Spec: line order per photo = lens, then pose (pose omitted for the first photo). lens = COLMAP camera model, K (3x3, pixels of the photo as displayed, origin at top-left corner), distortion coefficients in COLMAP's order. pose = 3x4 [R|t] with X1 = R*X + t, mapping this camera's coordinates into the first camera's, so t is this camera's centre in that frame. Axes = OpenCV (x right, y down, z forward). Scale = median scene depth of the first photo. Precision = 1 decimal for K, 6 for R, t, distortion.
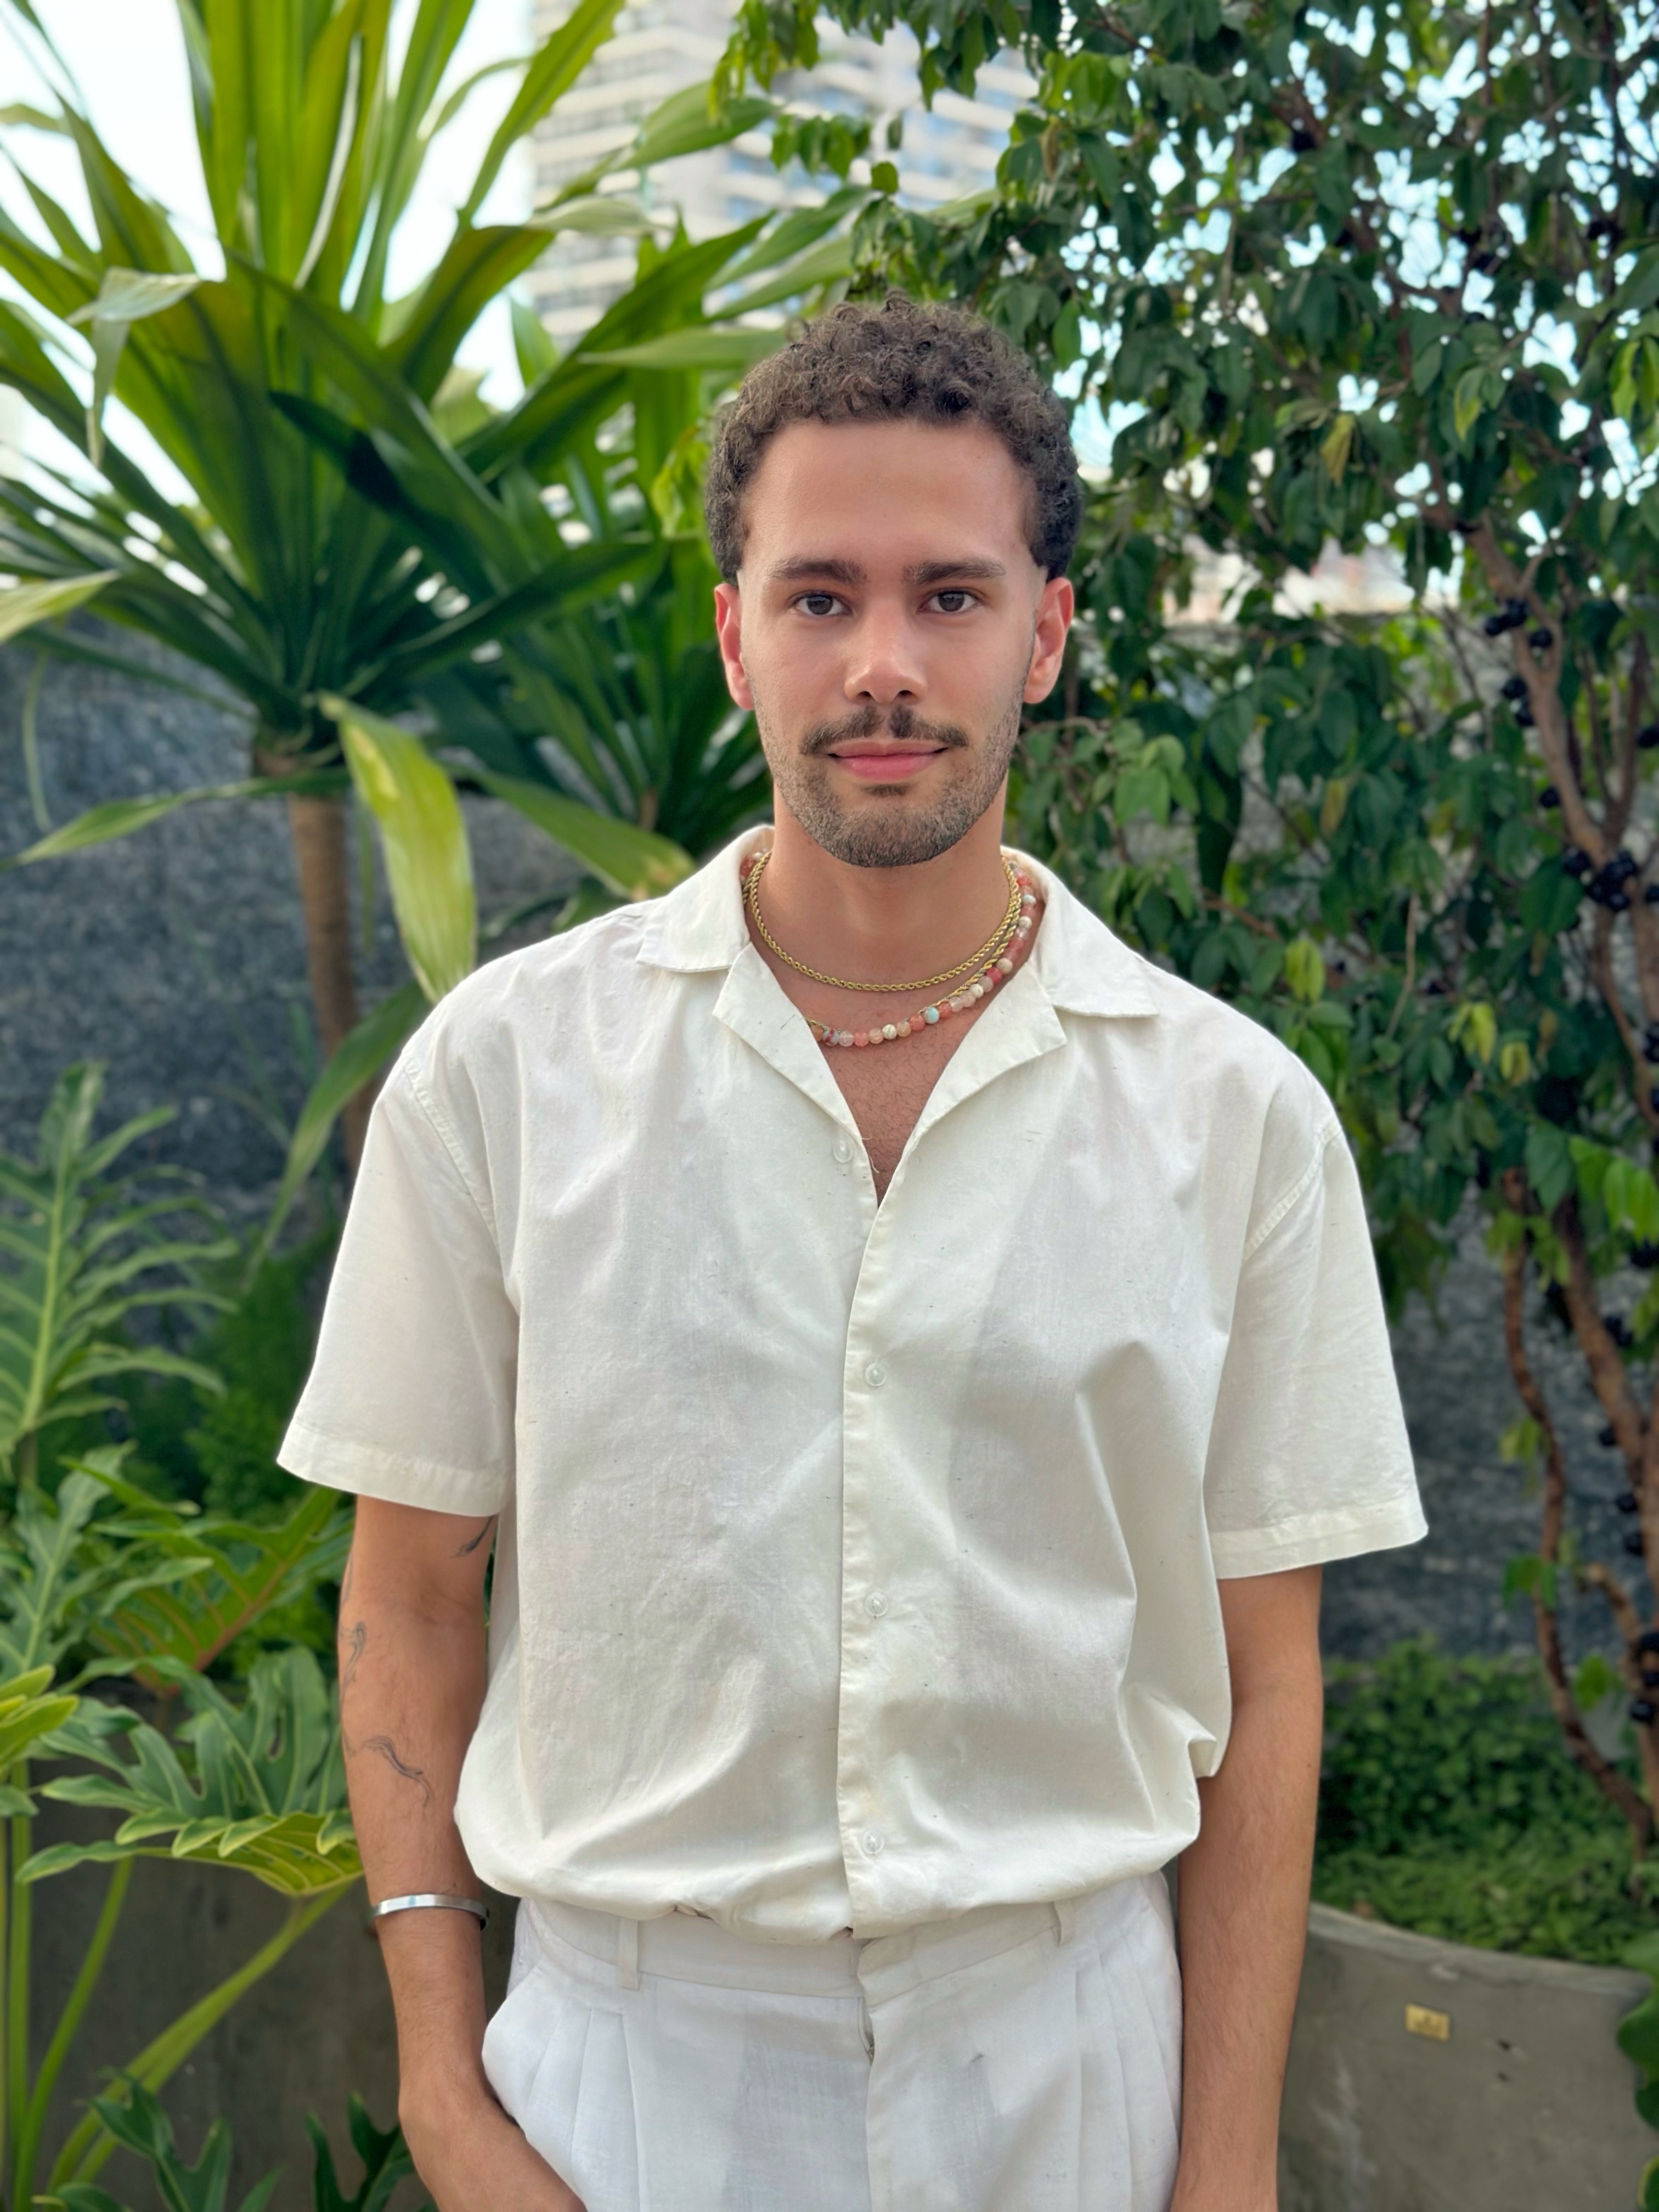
lens RADIAL K [[3070.8, 0, 809.9], [0, 3070.8, 1099.3], [0, 0, 1]] dist [0.181997, -0.522459]
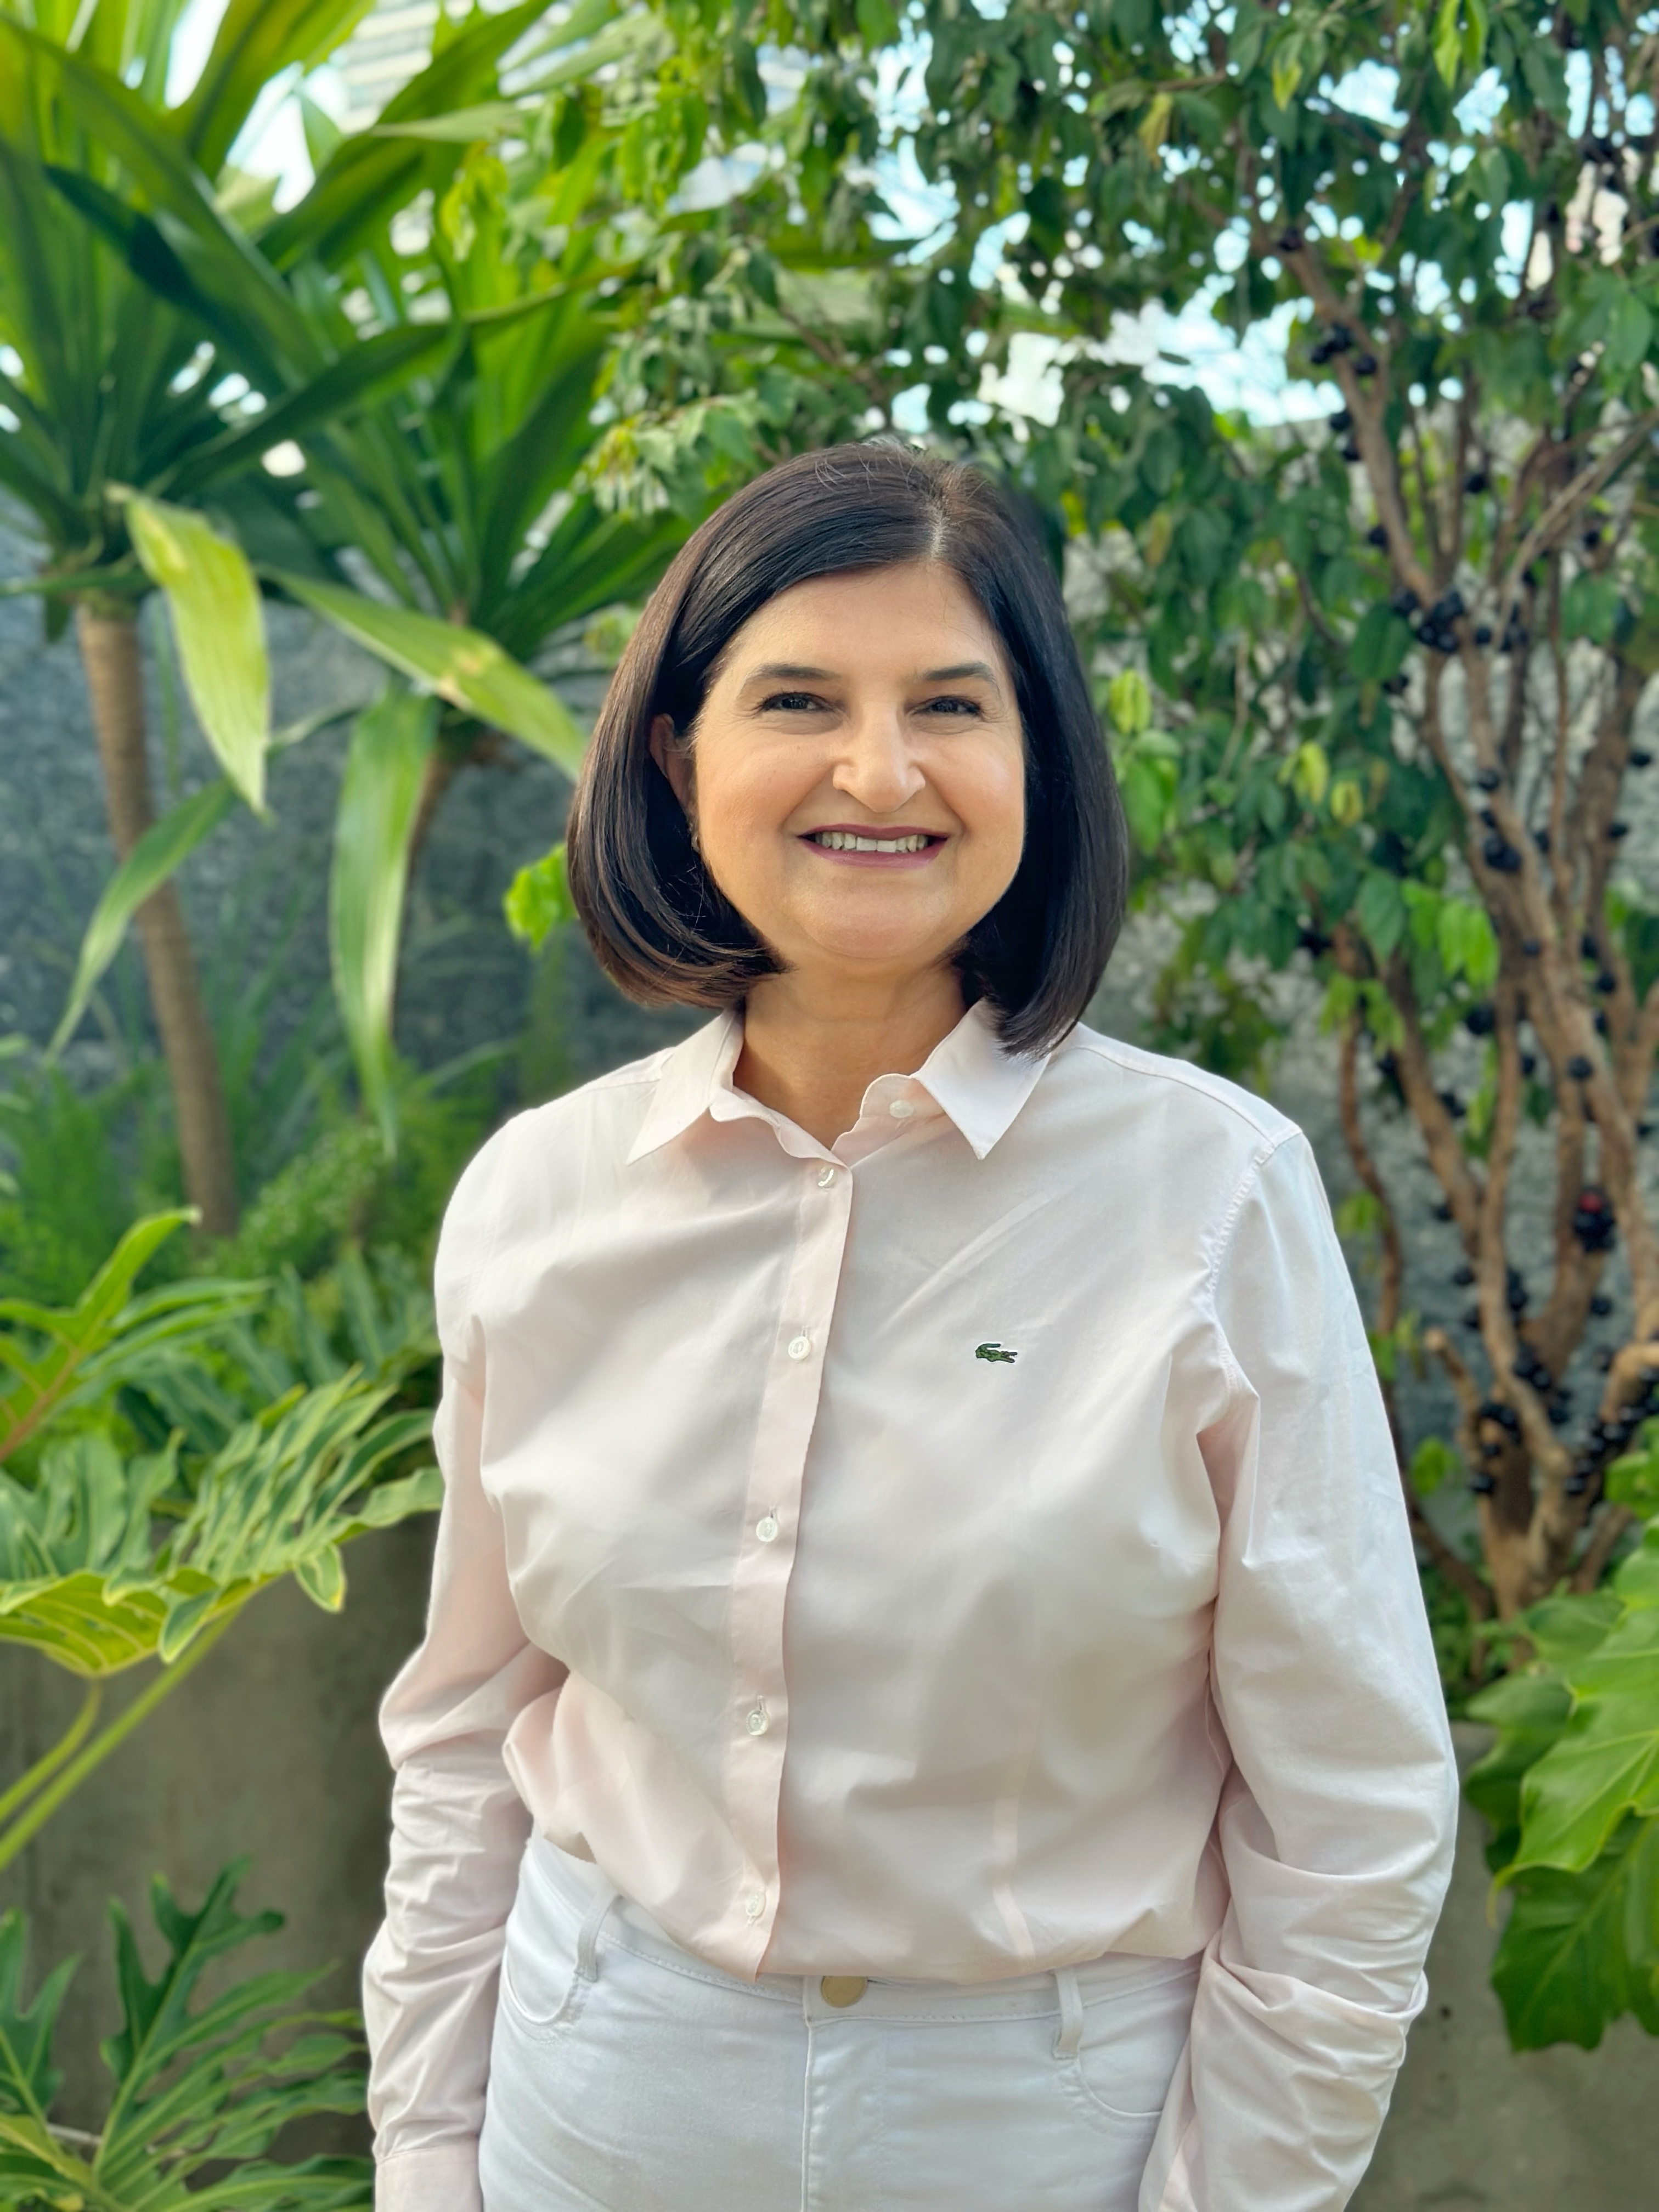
lens RADIAL K [[3059.8, 0, 829.5], [0, 3059.8, 1106.0], [0, 0, 1]] dist [0.165937, -0.450539]
pose [[0.998119, -0.019749, 0.058030, 0.006190], [0.019105, 0.999750, 0.011635, 0.060963], [-0.058245, -0.010505, 0.998247, 0.036092]]
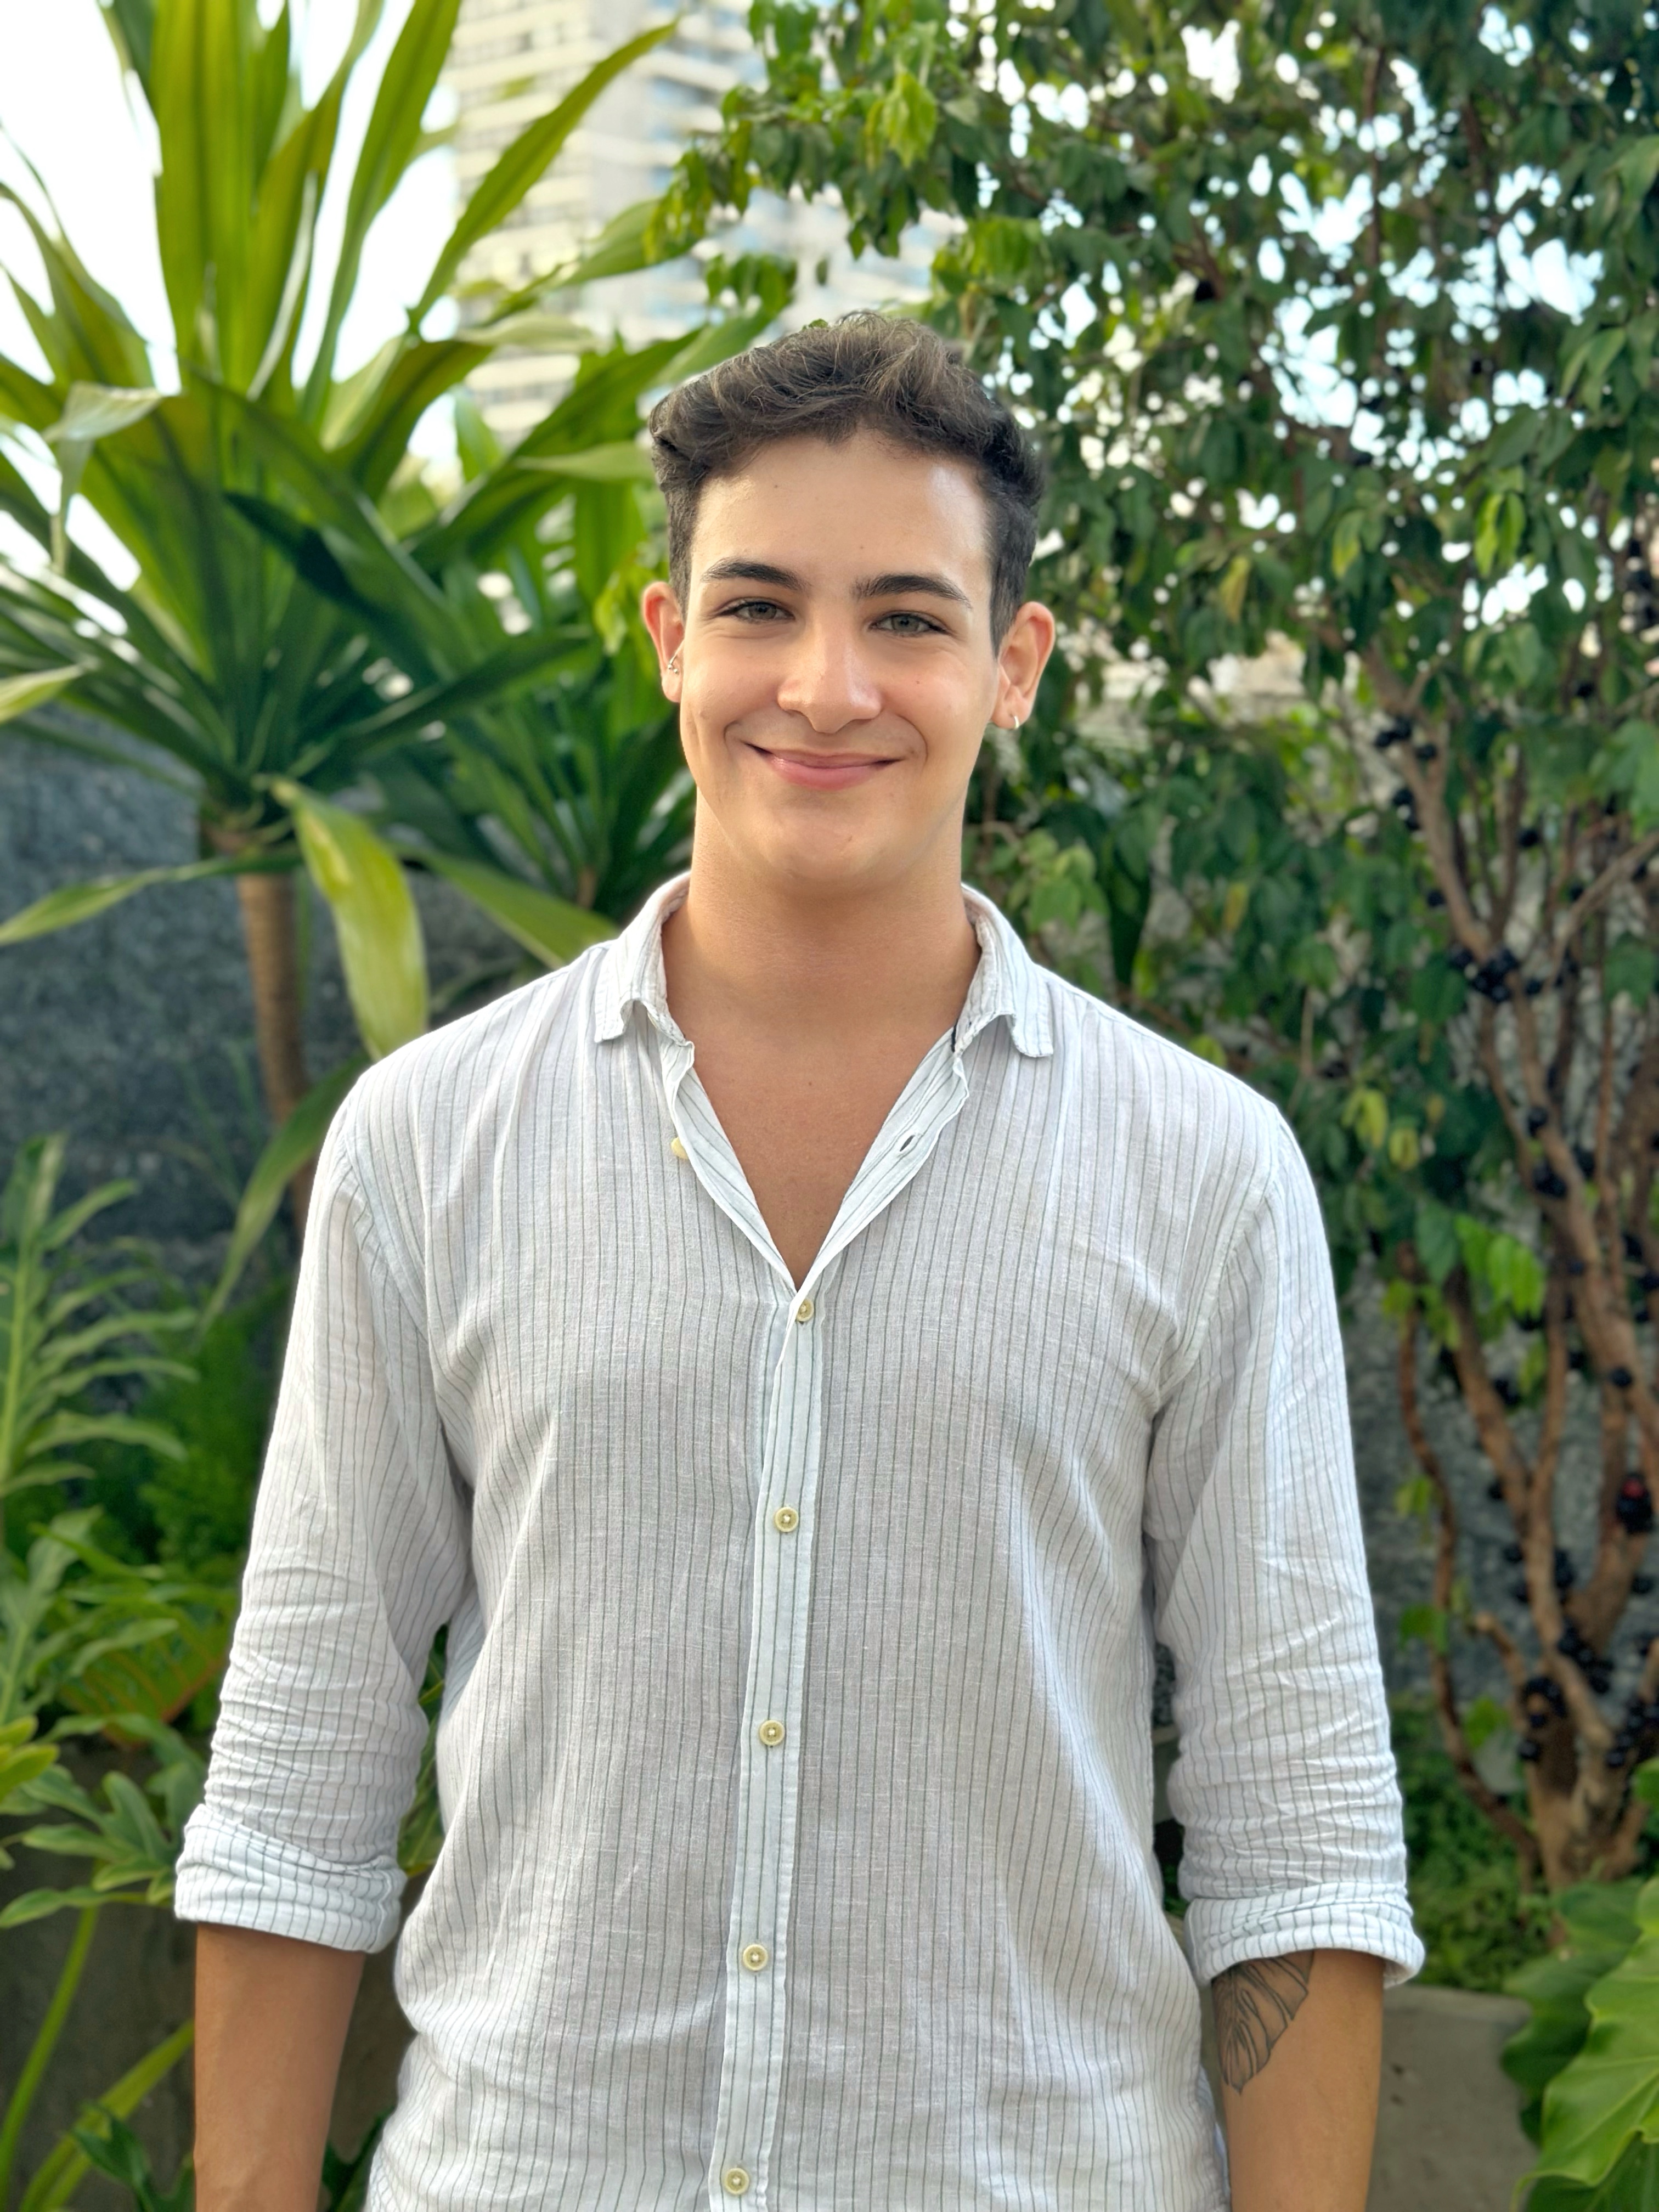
lens RADIAL K [[3070.8, 0, 809.9], [0, 3070.8, 1099.3], [0, 0, 1]] dist [0.181997, -0.522459]
pose [[0.999695, -0.001645, 0.024648, -0.003377], [0.001741, 0.999991, -0.003886, -0.021787], [-0.024641, 0.003928, 0.999689, -0.054697]]
